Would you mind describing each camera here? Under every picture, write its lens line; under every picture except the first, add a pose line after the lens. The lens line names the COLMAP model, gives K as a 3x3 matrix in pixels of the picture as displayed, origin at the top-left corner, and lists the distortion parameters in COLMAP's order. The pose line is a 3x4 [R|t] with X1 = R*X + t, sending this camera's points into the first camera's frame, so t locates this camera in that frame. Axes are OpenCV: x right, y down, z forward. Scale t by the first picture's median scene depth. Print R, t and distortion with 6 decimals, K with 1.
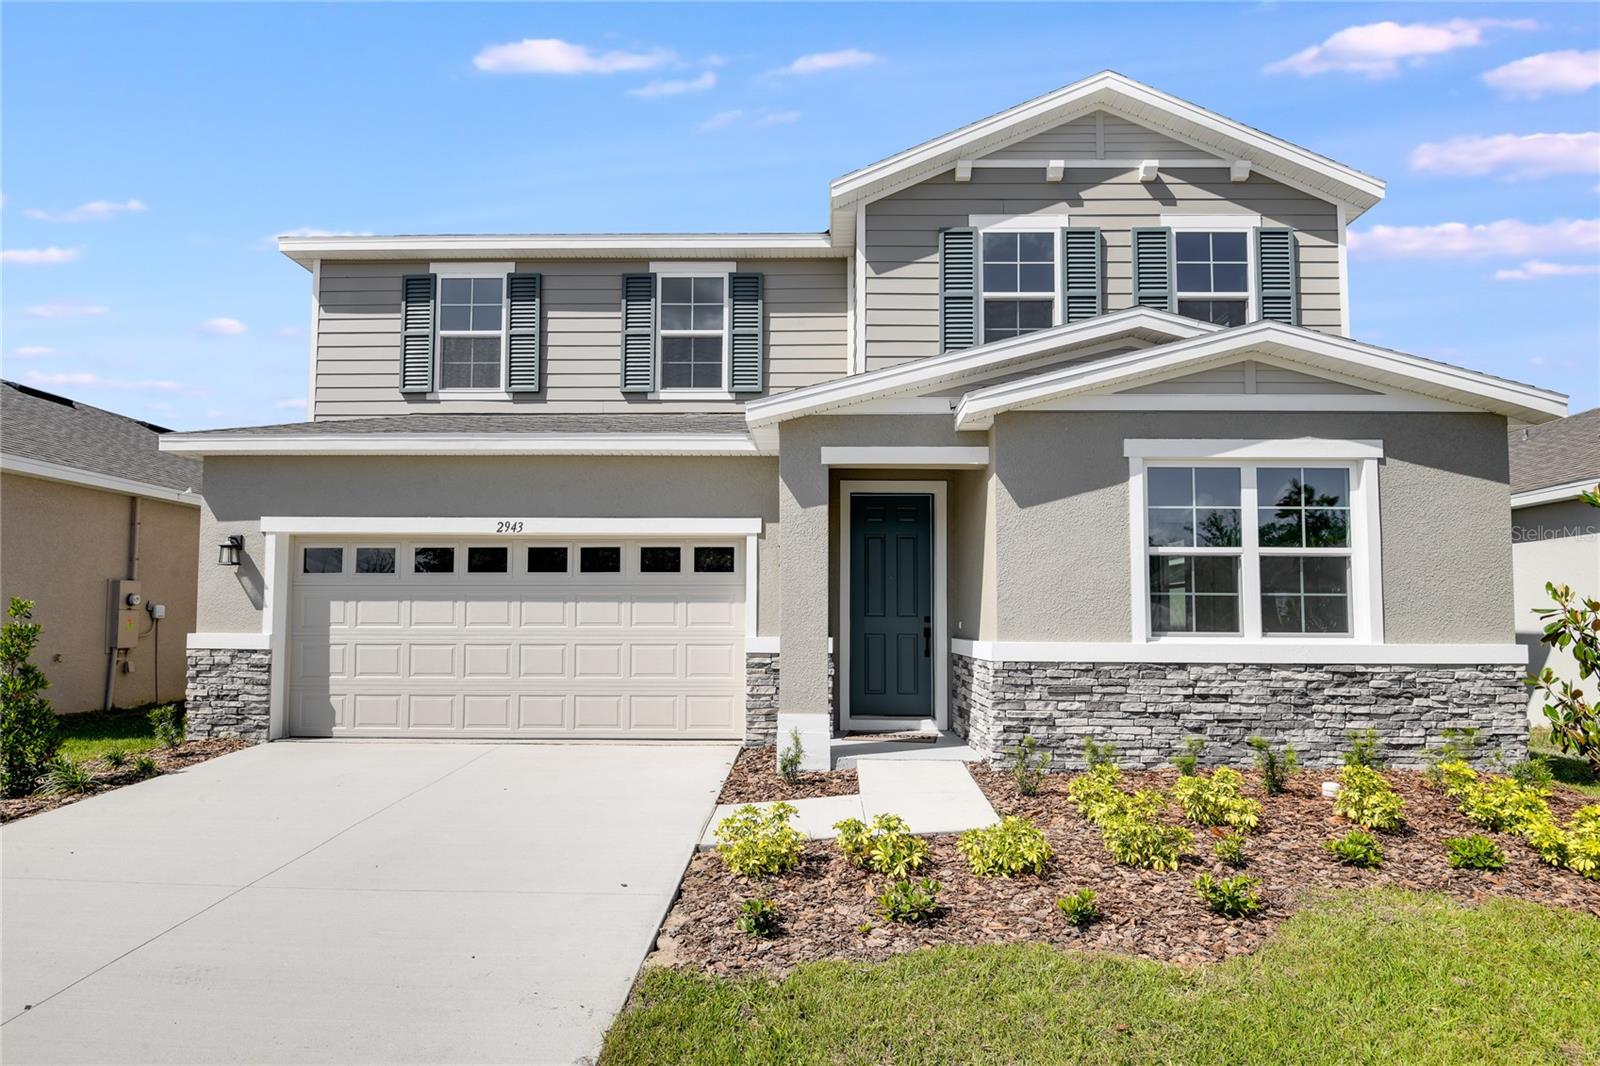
lens RADIAL K [[876.9, 0, 800.2], [0, 876.9, 553.3], [0, 0, 1]] dist [0.000960, -0.031957]
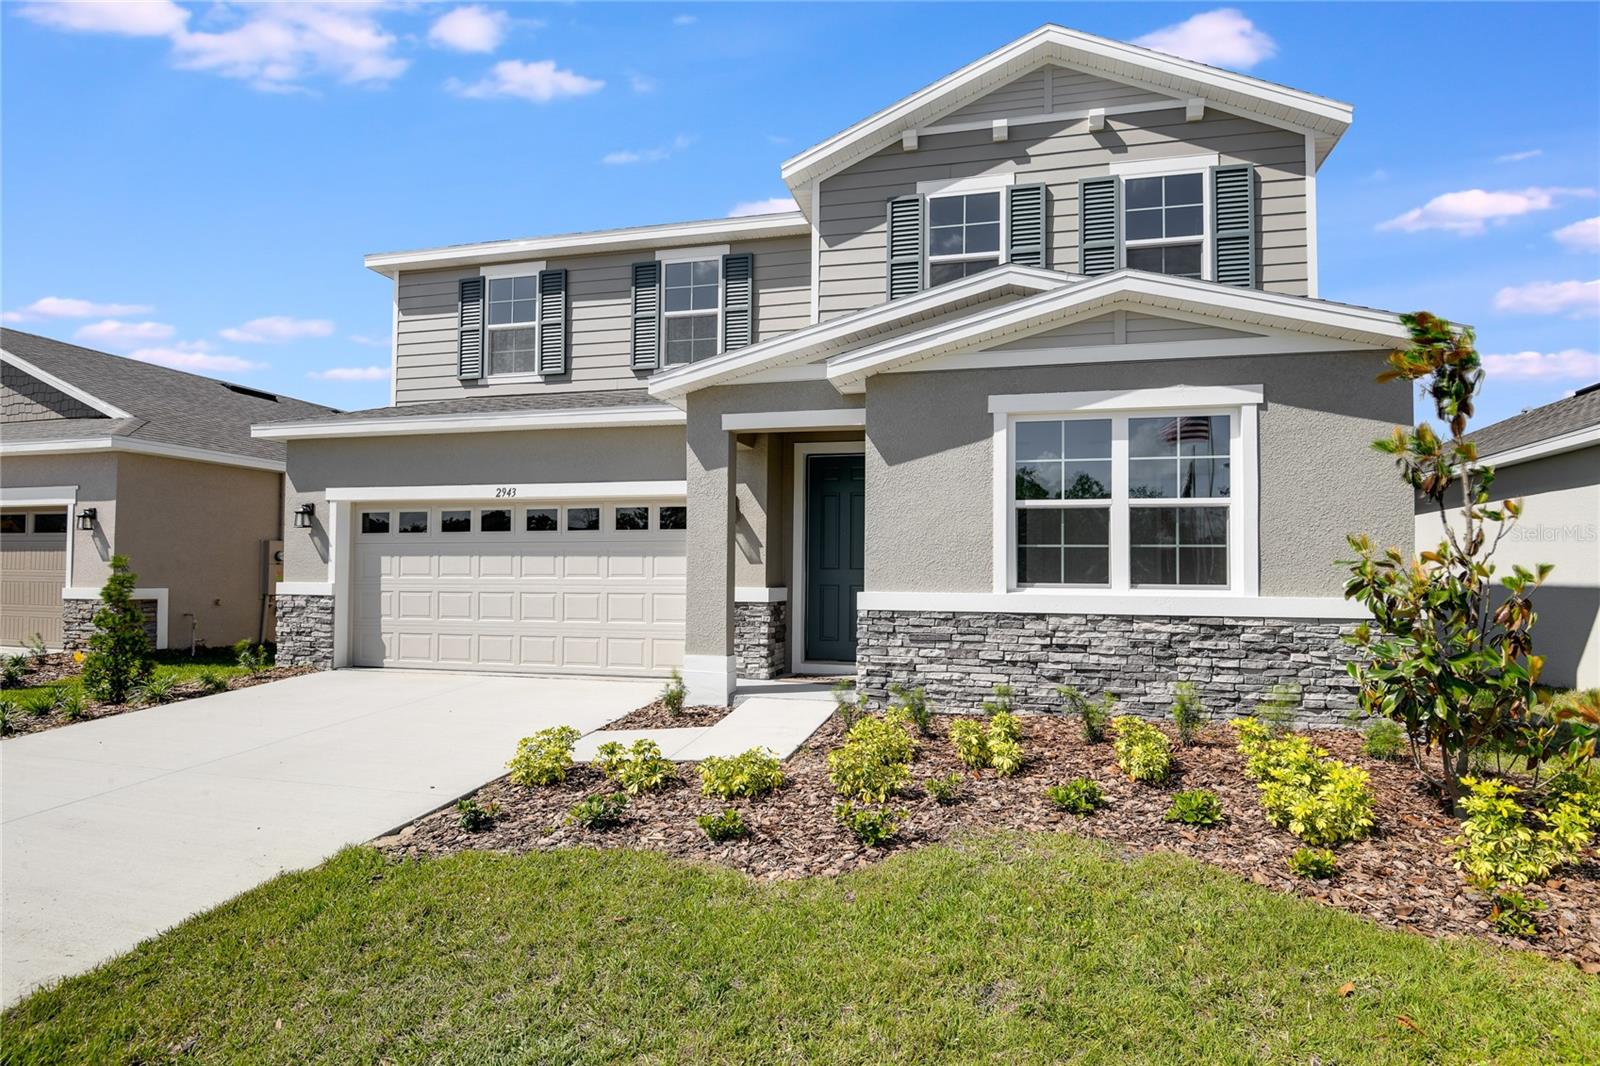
lens RADIAL K [[834.7, 0, 800.0], [0, 834.7, 533.0], [0, 0, 1]] dist [0.004043, -0.039593]
pose [[0.976538, -0.009441, -0.215139, 0.292739], [0.015315, 0.999554, 0.025653, 0.001660], [0.214801, -0.028346, 0.976246, -0.006999]]
